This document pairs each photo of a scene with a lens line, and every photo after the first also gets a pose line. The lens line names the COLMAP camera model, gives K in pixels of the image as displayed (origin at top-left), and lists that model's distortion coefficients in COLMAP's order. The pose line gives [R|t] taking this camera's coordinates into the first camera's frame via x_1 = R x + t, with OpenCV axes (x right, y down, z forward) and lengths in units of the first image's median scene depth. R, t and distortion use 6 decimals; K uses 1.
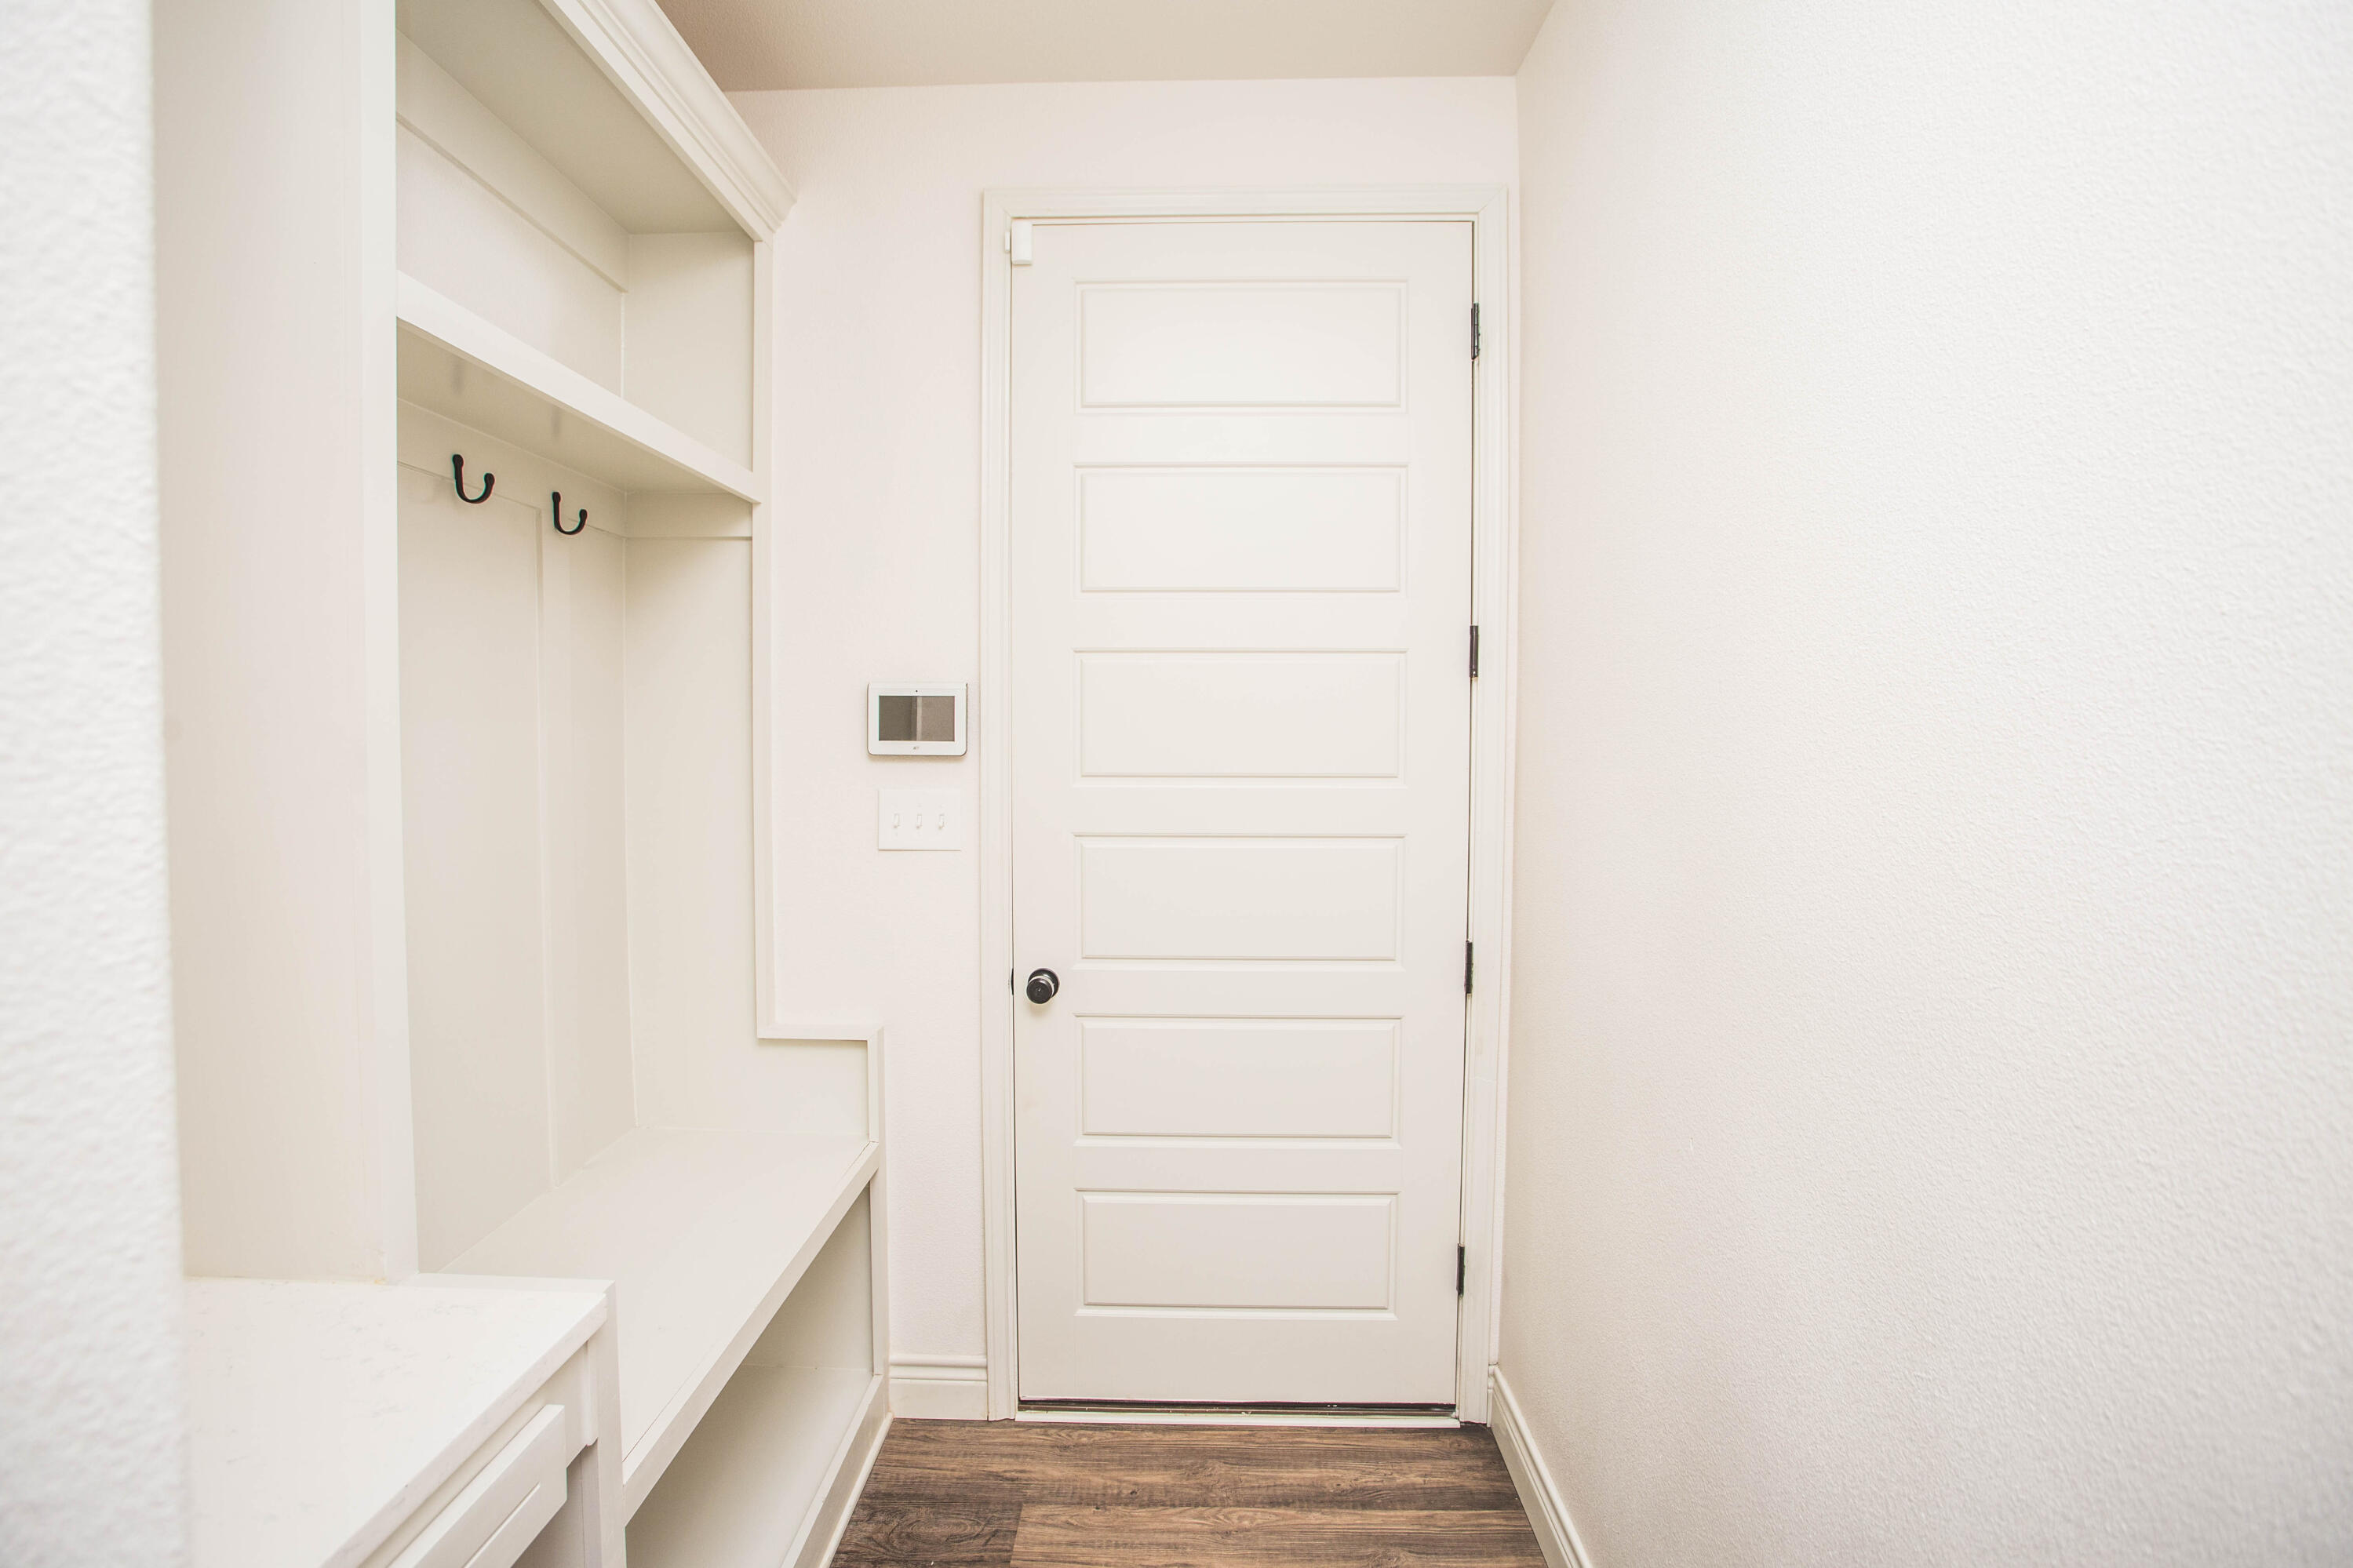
lens RADIAL K [[1164.5, 0, 1177.7], [0, 1164.5, 775.8], [0, 0, 1]] dist [-0.065603, 0.028809]
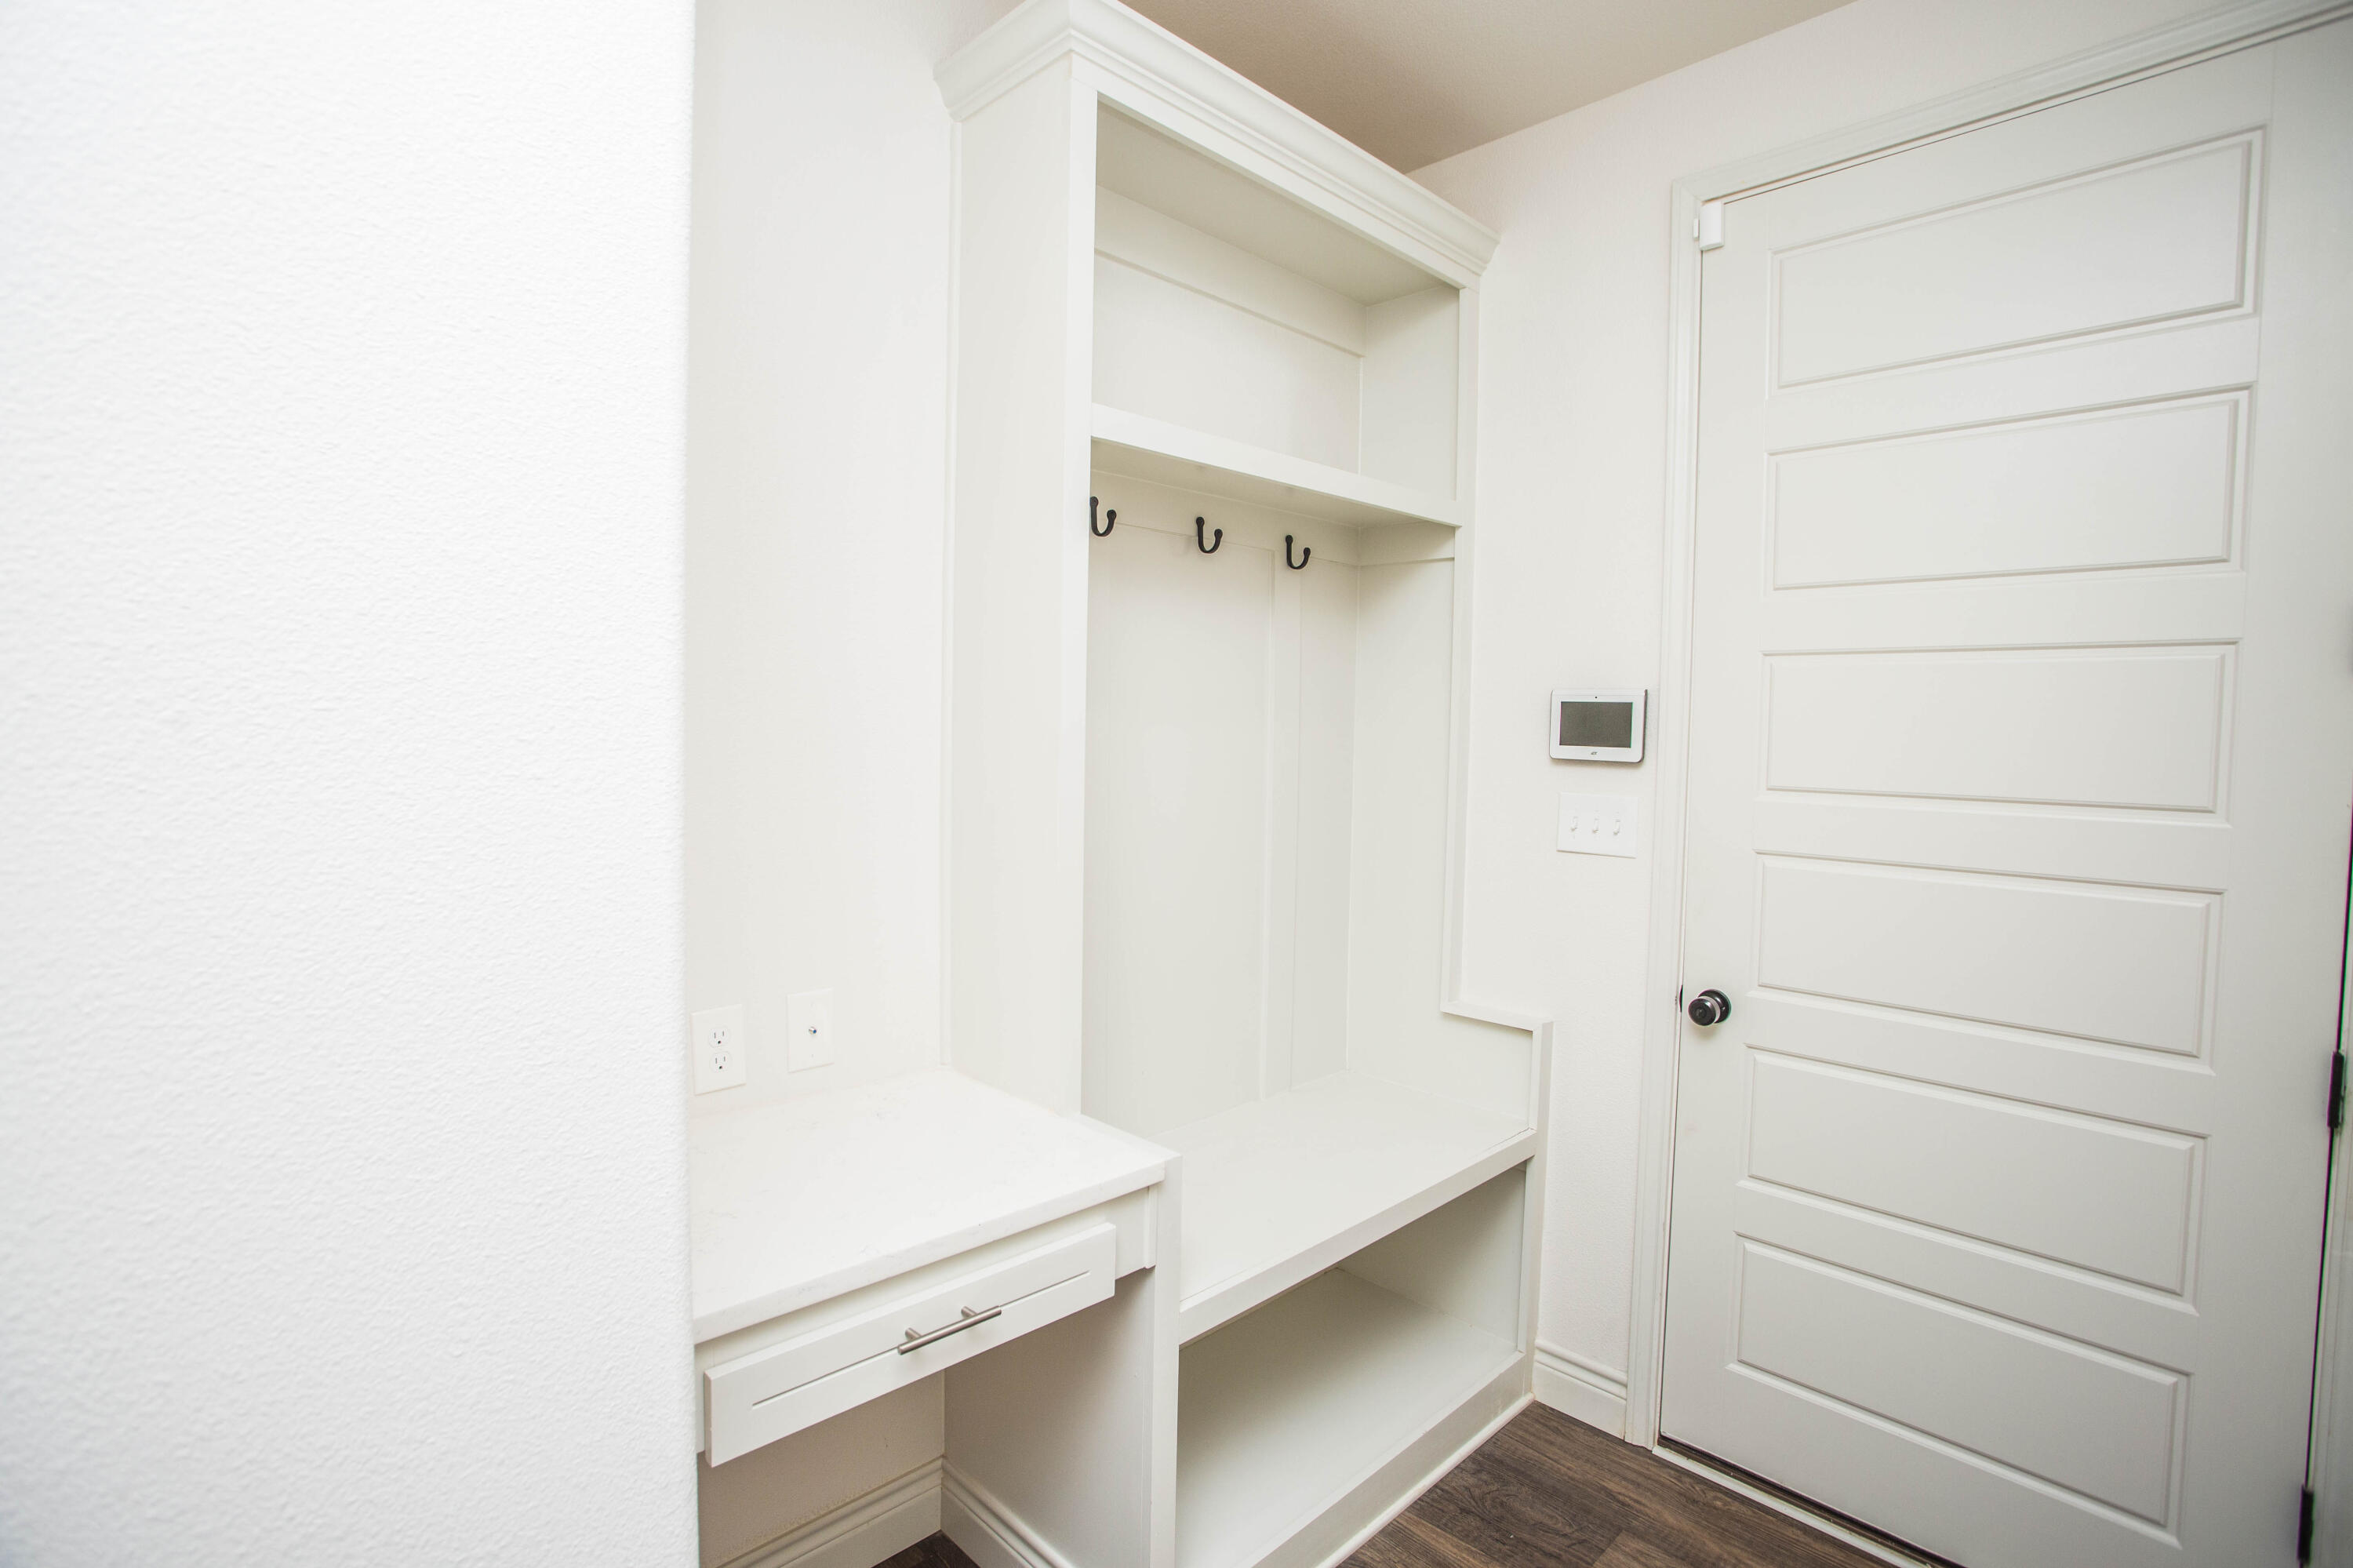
lens RADIAL K [[1164.7, 0, 1177.7], [0, 1164.7, 775.8], [0, 0, 1]] dist [-0.065603, 0.028809]
pose [[0.709651, 0.043403, -0.703216, 0.232241], [-0.044967, 0.998856, 0.016271, -0.004416], [0.703117, 0.020075, 0.710790, 0.027712]]
